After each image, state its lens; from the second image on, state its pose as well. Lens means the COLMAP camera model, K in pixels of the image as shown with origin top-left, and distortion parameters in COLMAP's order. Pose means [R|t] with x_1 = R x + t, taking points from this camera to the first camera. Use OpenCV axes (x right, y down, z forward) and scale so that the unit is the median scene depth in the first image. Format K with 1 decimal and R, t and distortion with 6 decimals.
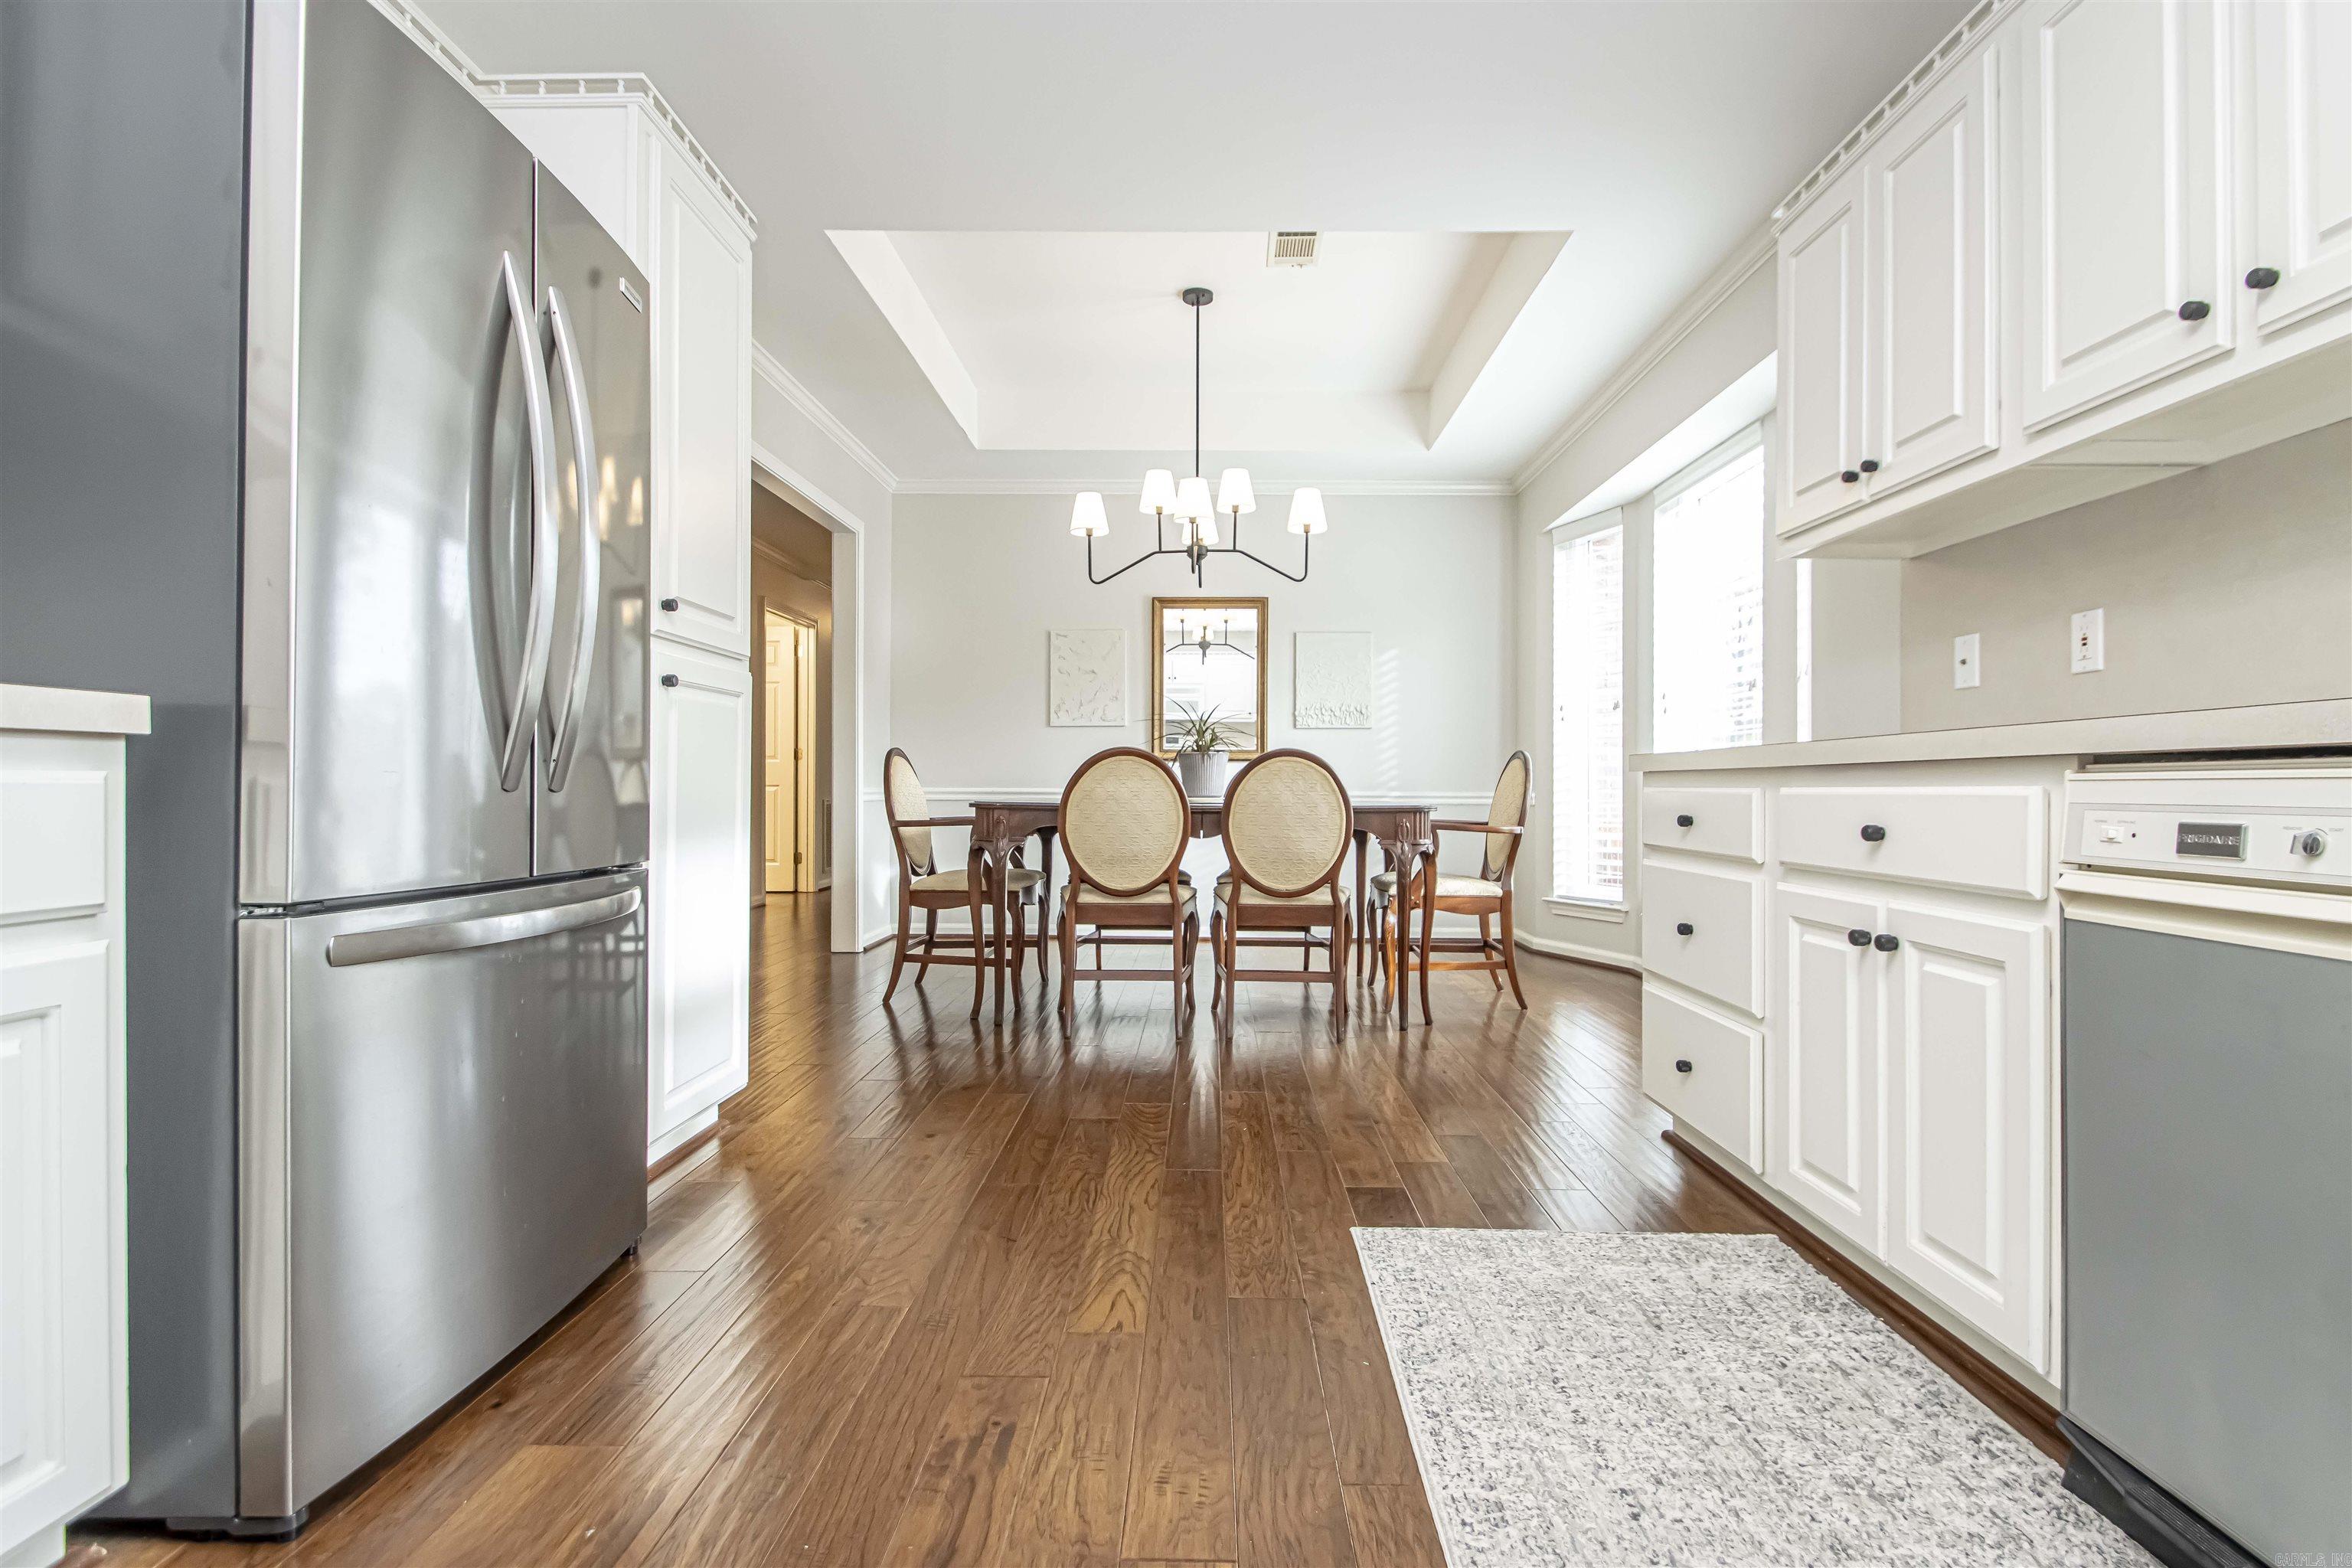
lens RADIAL K [[1113.3, 0, 1176.0], [0, 1113.3, 784.0], [0, 0, 1]] dist [-0.000189, -0.000060]
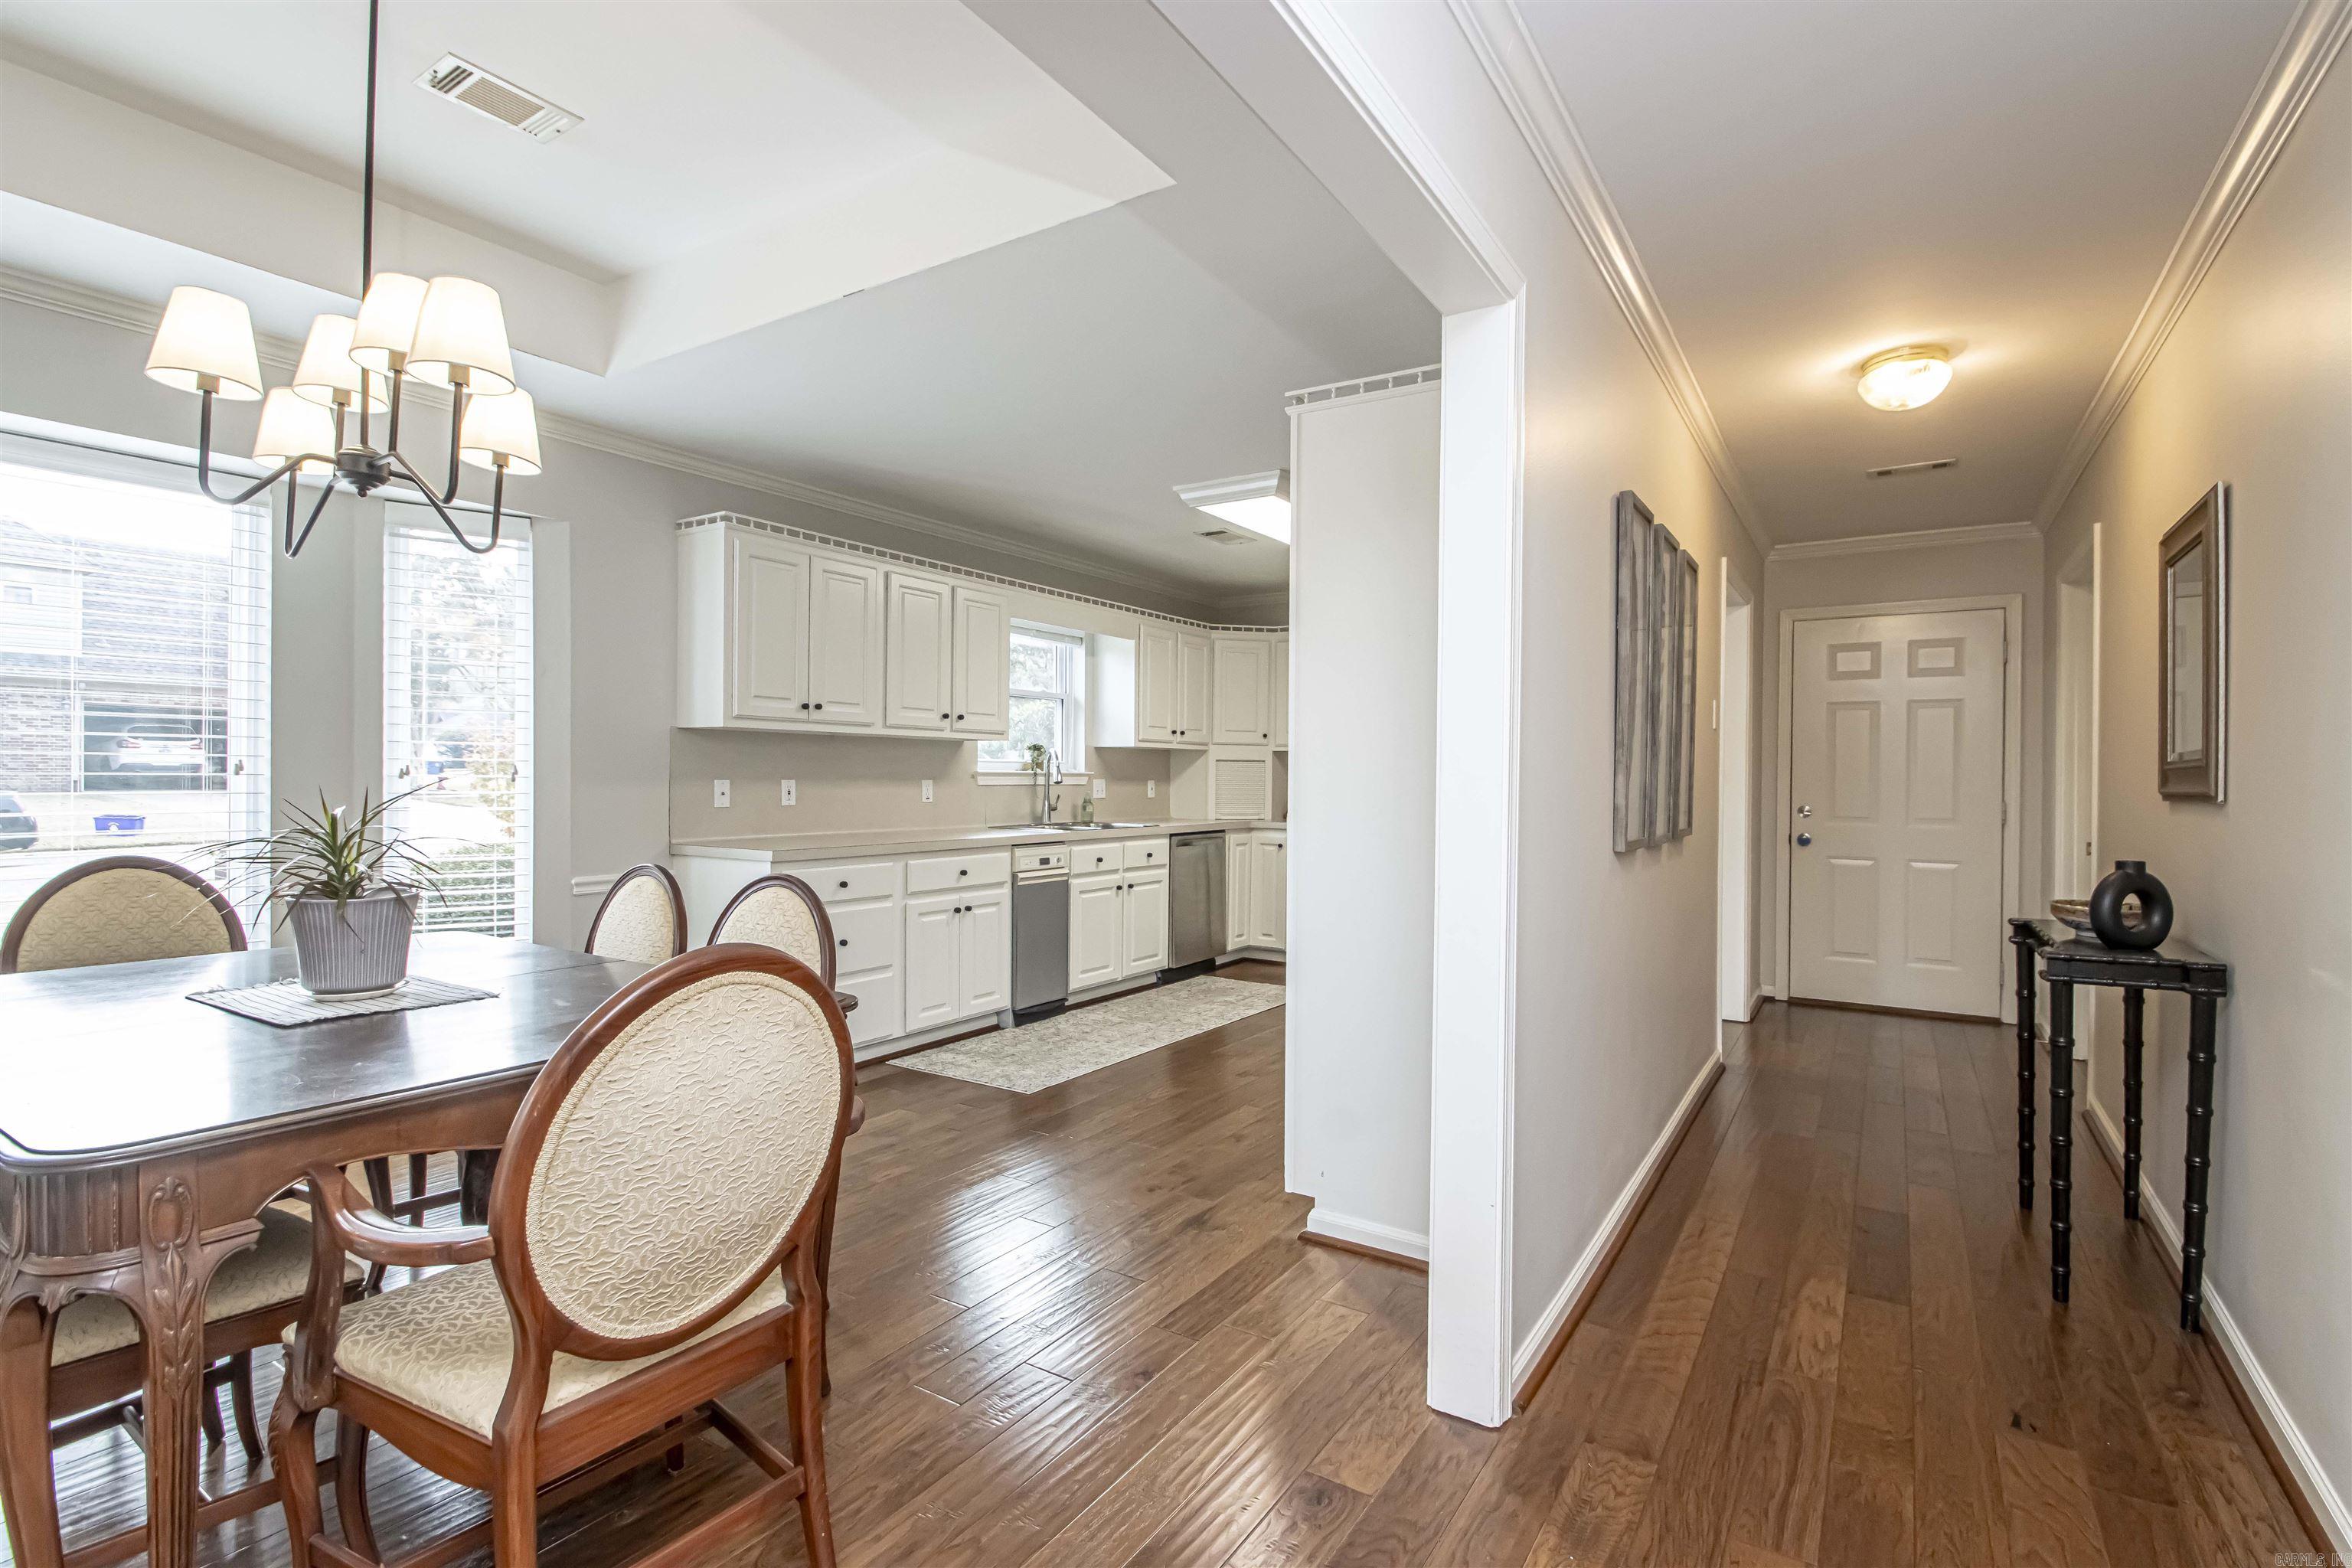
lens RADIAL K [[1113.3, 0, 1176.0], [0, 1113.3, 784.0], [0, 0, 1]] dist [-0.000189, -0.000060]
pose [[-0.847102, -0.010798, 0.531321, -1.242517], [-0.010127, 0.999940, 0.004175, -0.183068], [-0.531334, -0.001844, -0.847160, 2.834138]]
